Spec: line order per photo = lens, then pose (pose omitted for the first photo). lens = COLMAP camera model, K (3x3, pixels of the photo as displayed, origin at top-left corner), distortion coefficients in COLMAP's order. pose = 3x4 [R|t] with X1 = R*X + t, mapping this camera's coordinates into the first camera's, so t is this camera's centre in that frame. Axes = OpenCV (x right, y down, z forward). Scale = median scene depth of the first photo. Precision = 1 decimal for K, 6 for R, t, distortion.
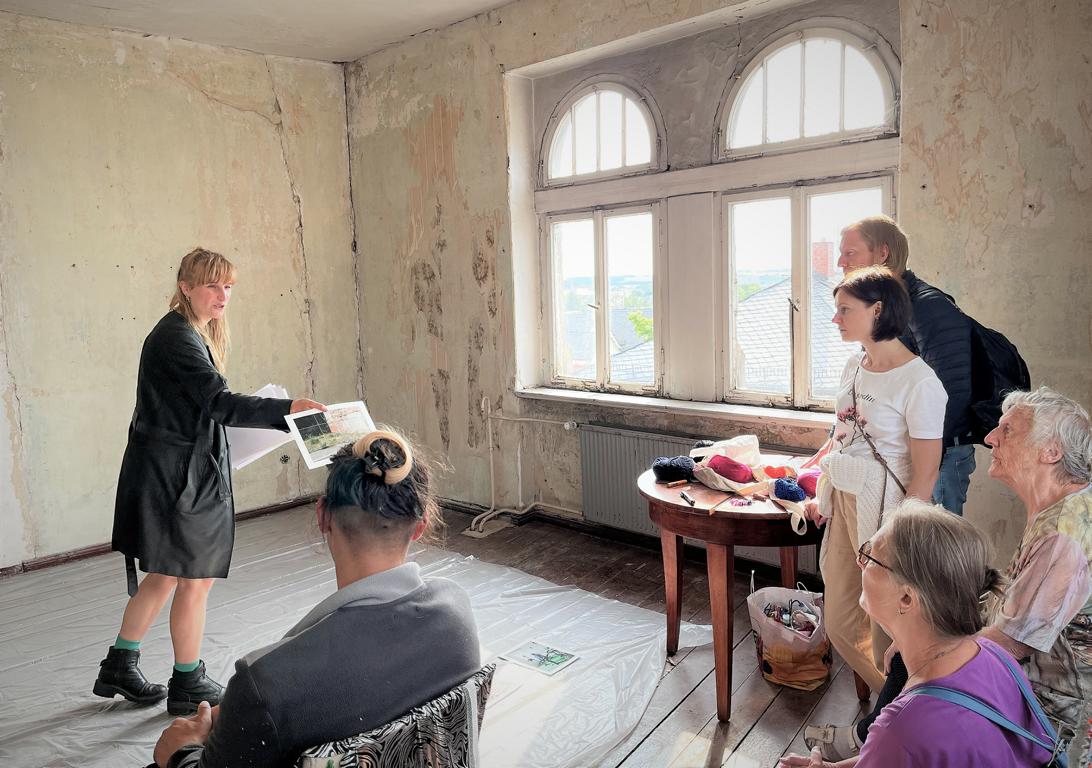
lens RADIAL K [[830.8, 0, 550.3], [0, 830.8, 364.0], [0, 0, 1]] dist [0.050644, -0.057641]
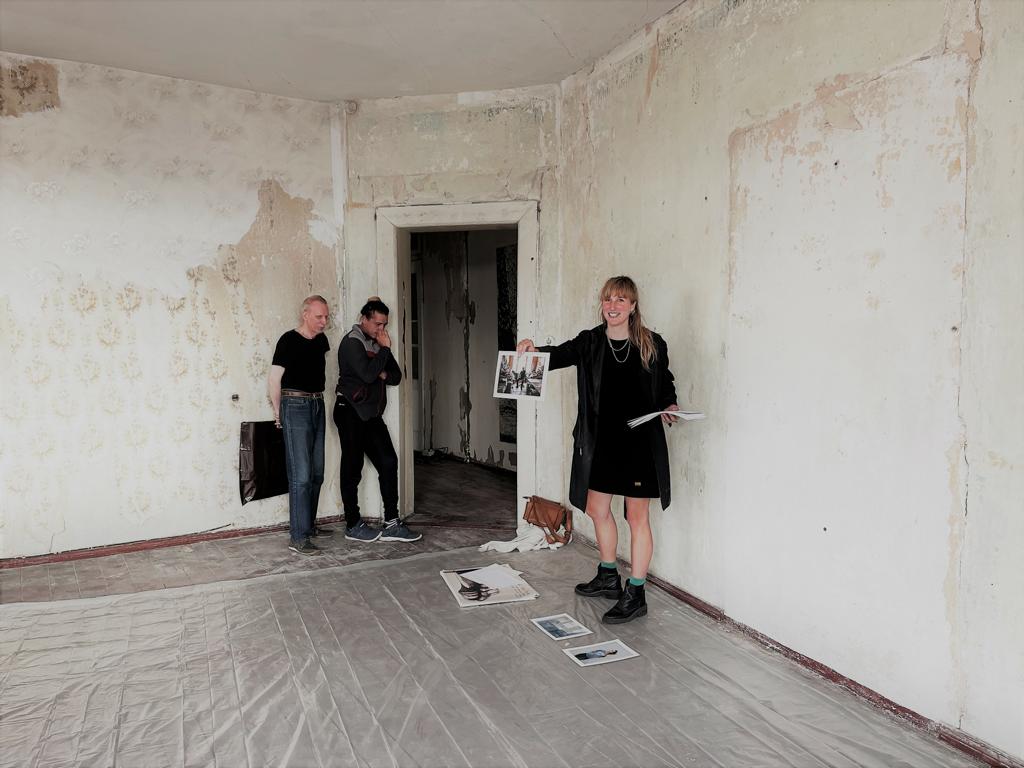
lens RADIAL K [[771.8, 0, 514.1], [0, 771.8, 387.2], [0, 0, 1]] dist [0.069129, -0.099470]
pose [[-0.407295, 0.097892, -0.908035, -0.002434], [-0.056618, 0.989620, 0.132084, -0.058883], [0.911540, 0.105208, -0.397525, 0.809863]]
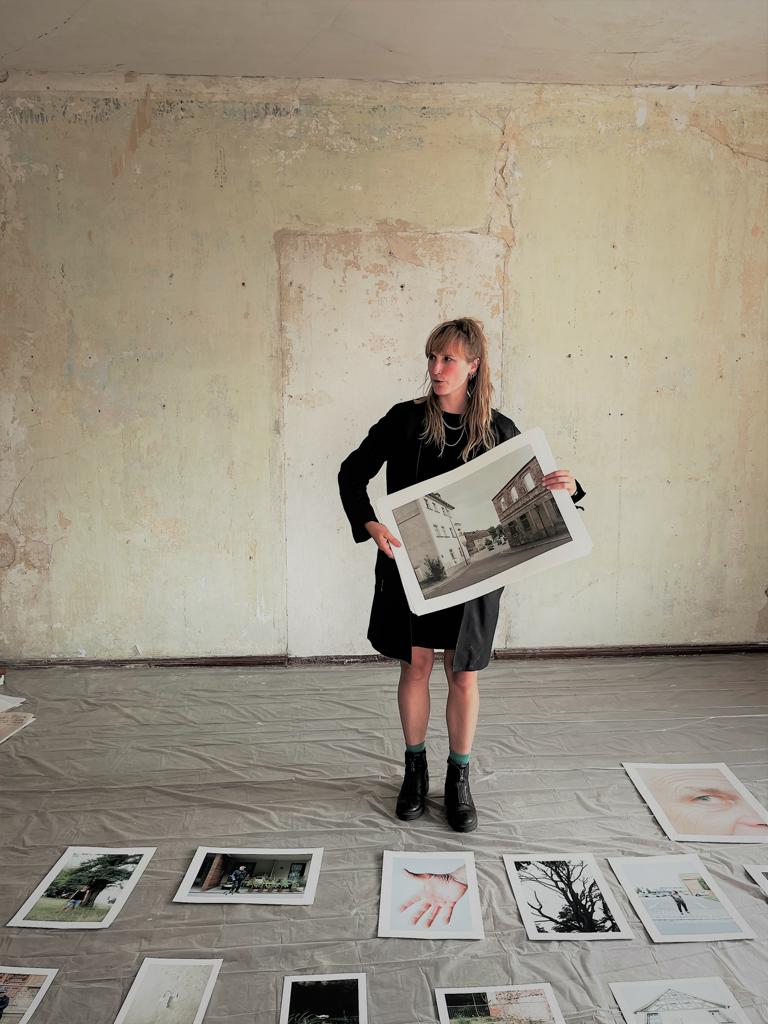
lens RADIAL K [[771.8, 0, 387.7], [0, 771.8, 520.2], [0, 0, 1]] dist [0.069129, -0.099470]
pose [[0.740304, 0.120568, -0.661372, -0.105549], [-0.079752, 0.992590, 0.091680, 0.002815], [0.667525, -0.015125, 0.744434, 0.187608]]
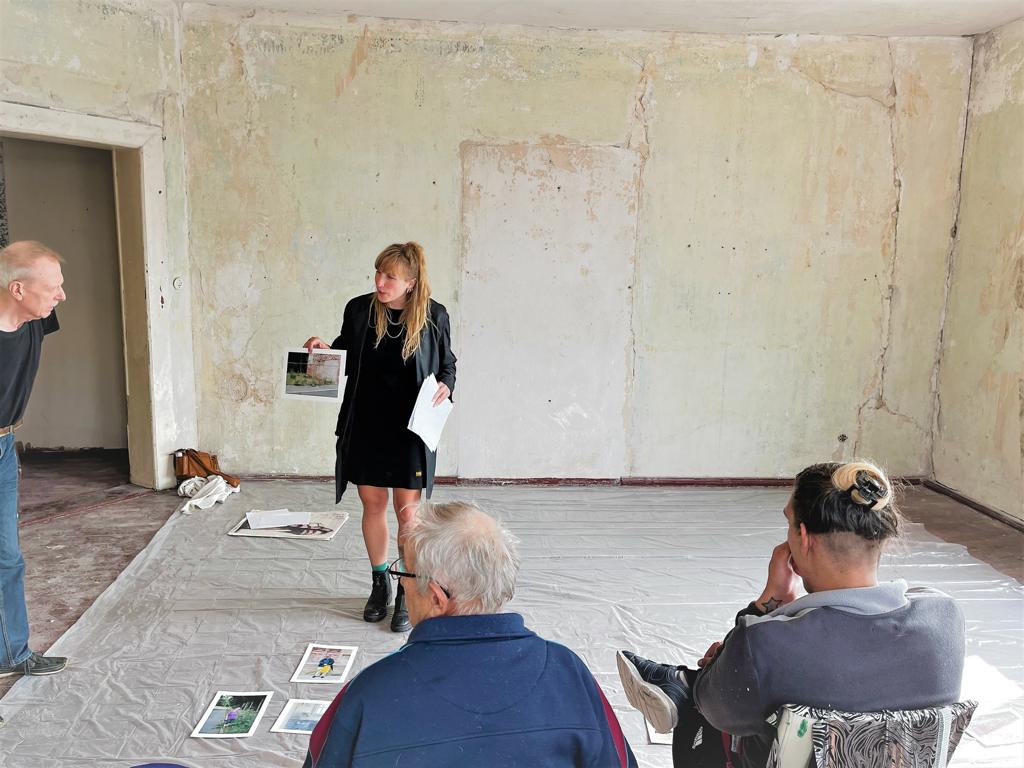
lens RADIAL K [[823.7, 0, 508.8], [0, 823.7, 387.5], [0, 0, 1]] dist [0.065743, -0.098509]
pose [[0.744040, 0.163078, -0.647928, 0.035192], [-0.110507, 0.986436, 0.121379, -0.030328], [0.658933, -0.018710, 0.751969, -0.054181]]
